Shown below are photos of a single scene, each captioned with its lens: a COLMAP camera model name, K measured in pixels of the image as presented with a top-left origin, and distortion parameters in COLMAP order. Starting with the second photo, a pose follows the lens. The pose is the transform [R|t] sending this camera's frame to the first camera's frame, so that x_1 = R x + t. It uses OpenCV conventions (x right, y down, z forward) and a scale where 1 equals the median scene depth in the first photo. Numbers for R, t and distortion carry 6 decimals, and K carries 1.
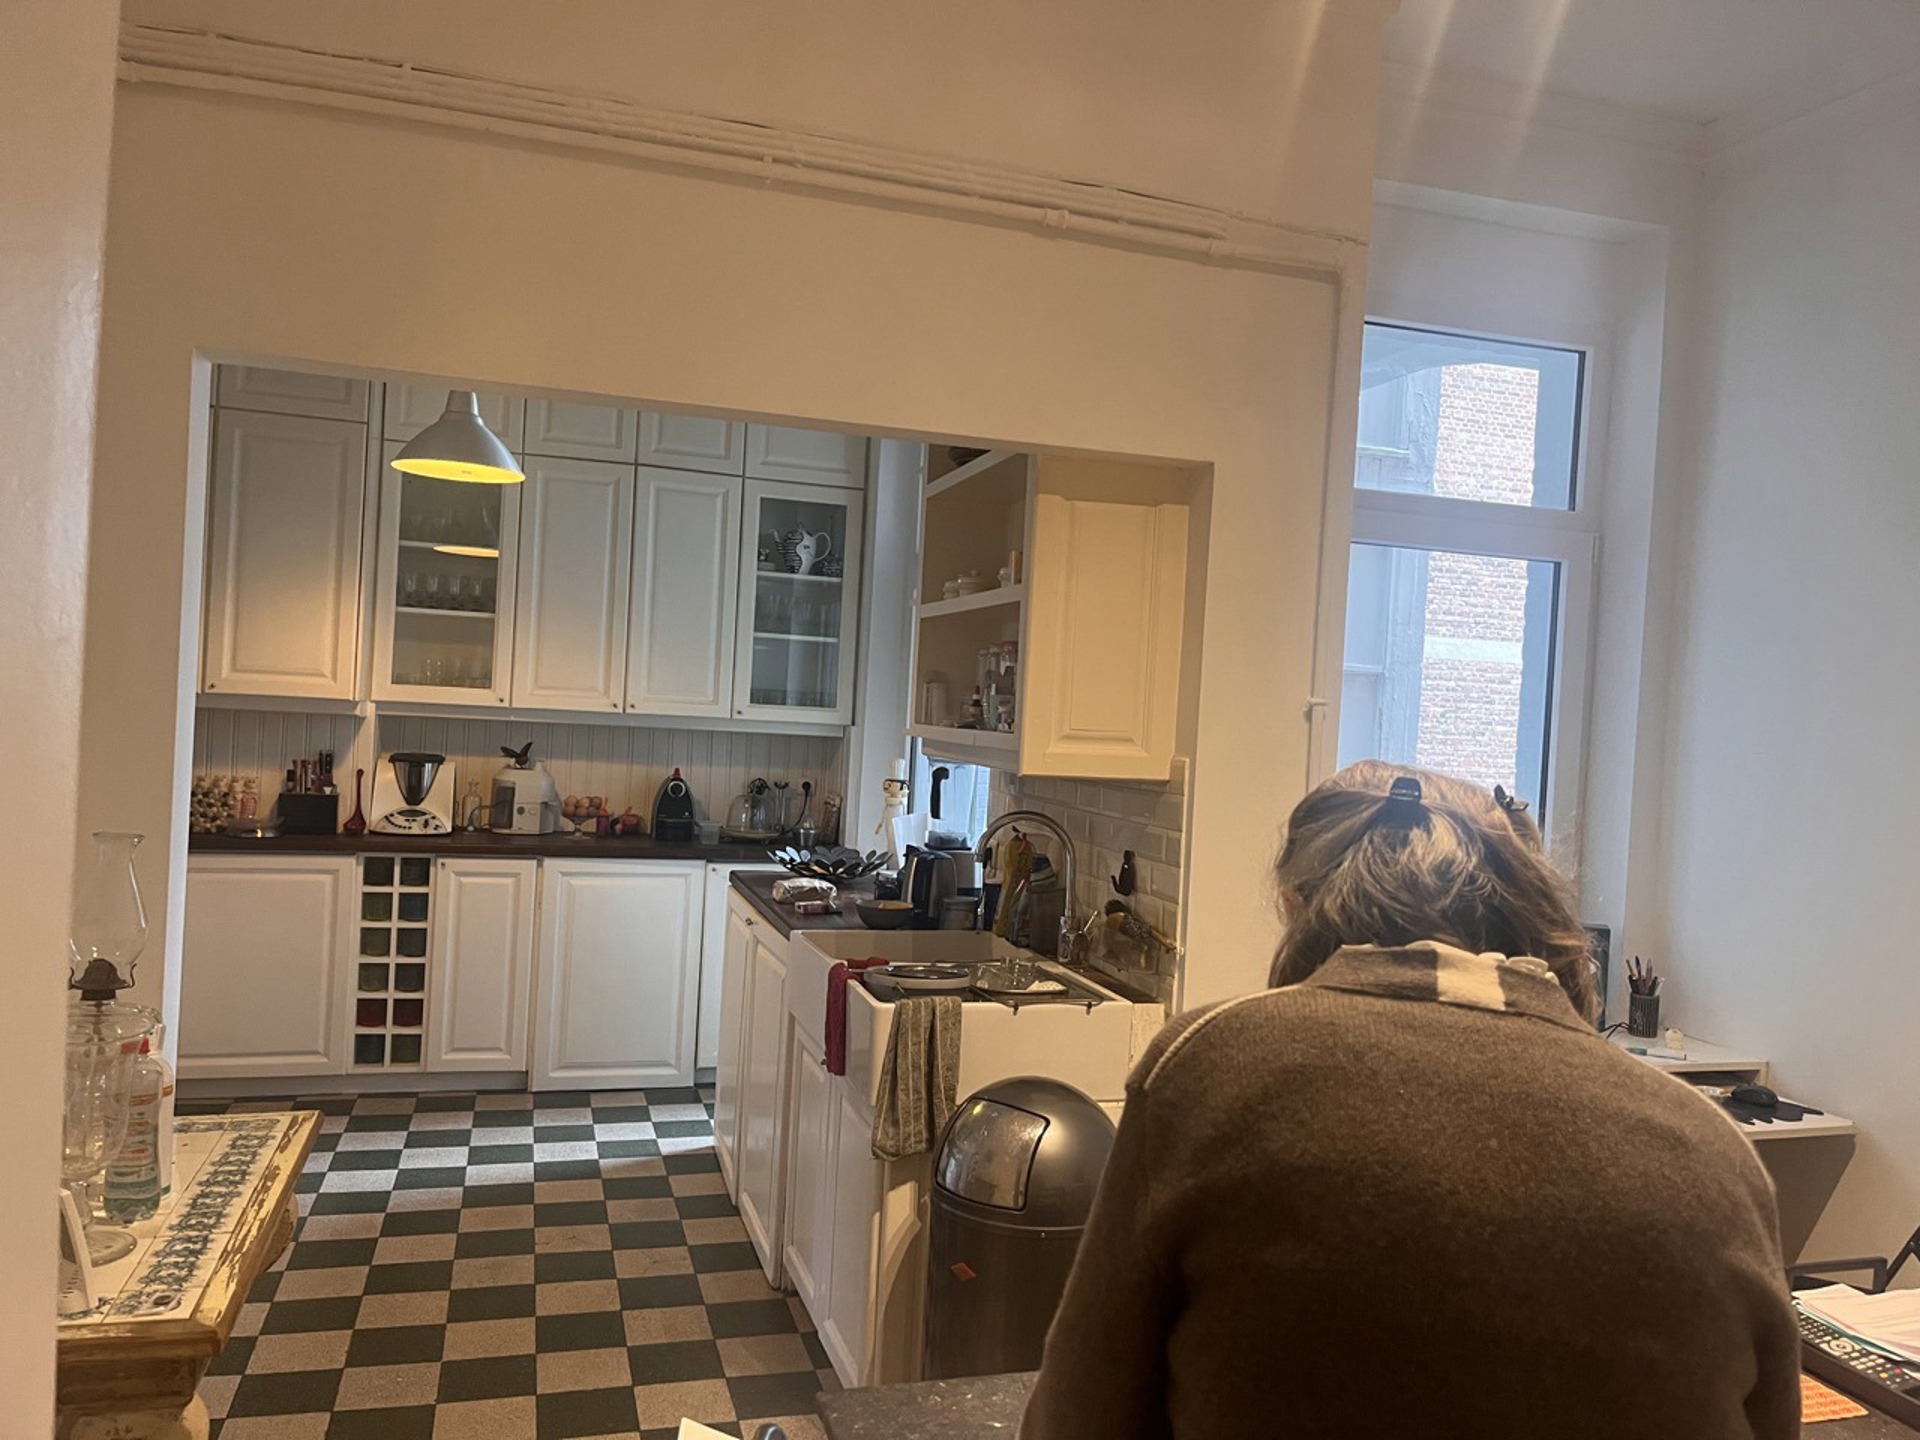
lens RADIAL K [[1444.7, 0, 965.1], [0, 1444.7, 725.5], [0, 0, 1]] dist [0.033948, -0.000819]
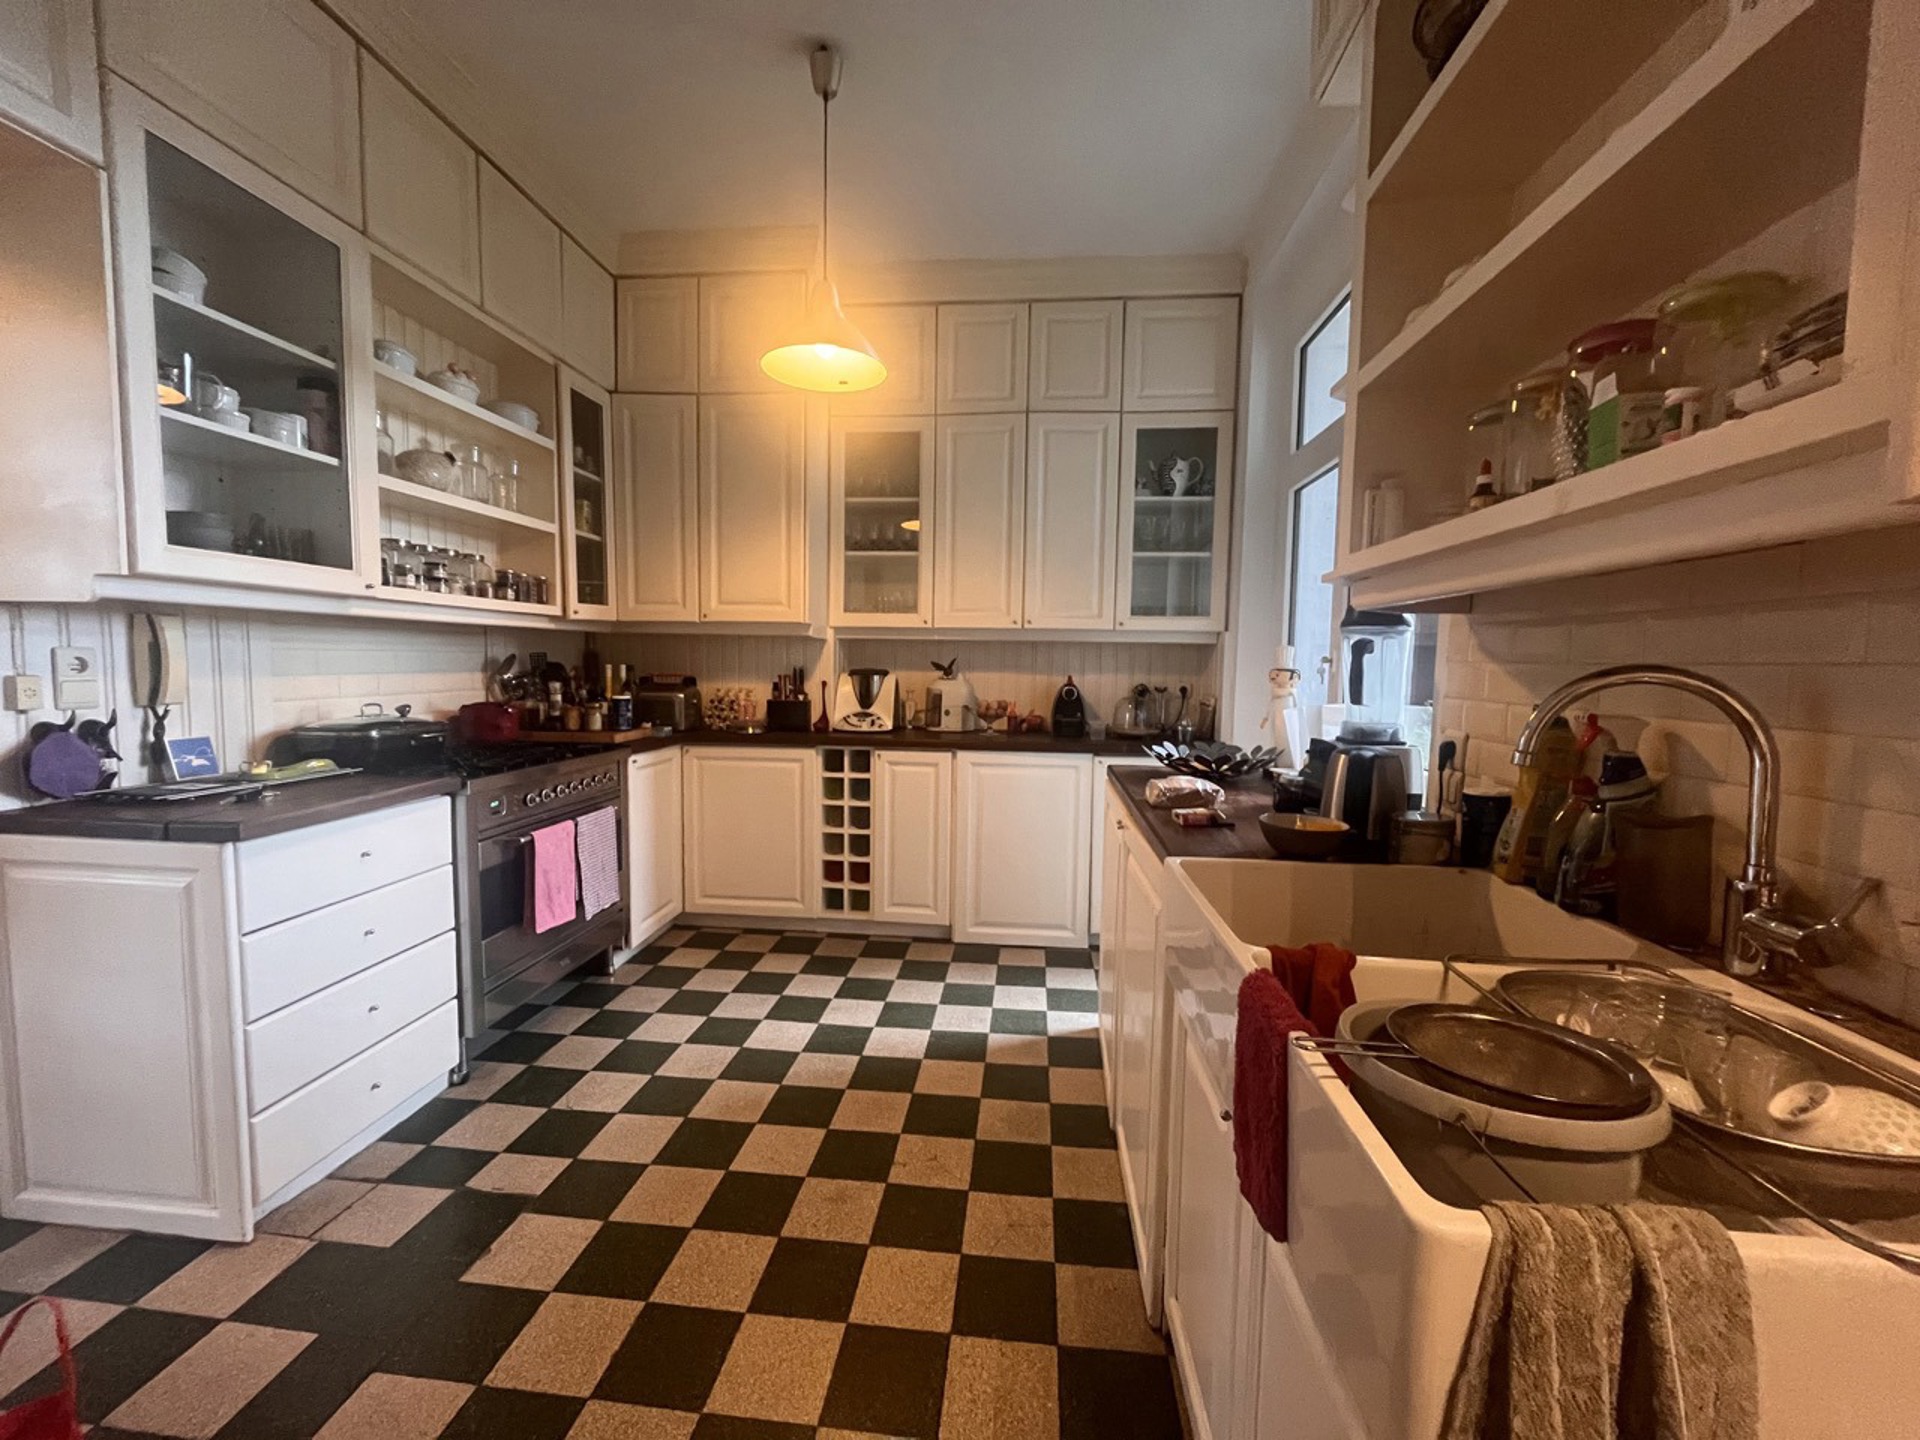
lens RADIAL K [[771.8, 0, 964.9], [0, 771.8, 717.4], [0, 0, 1]] dist [0.001959, -0.000062]
pose [[0.927076, -0.010850, -0.374717, -0.046993], [0.029473, 0.998596, 0.044005, 0.036456], [0.373714, -0.051840, 0.926094, 0.418828]]
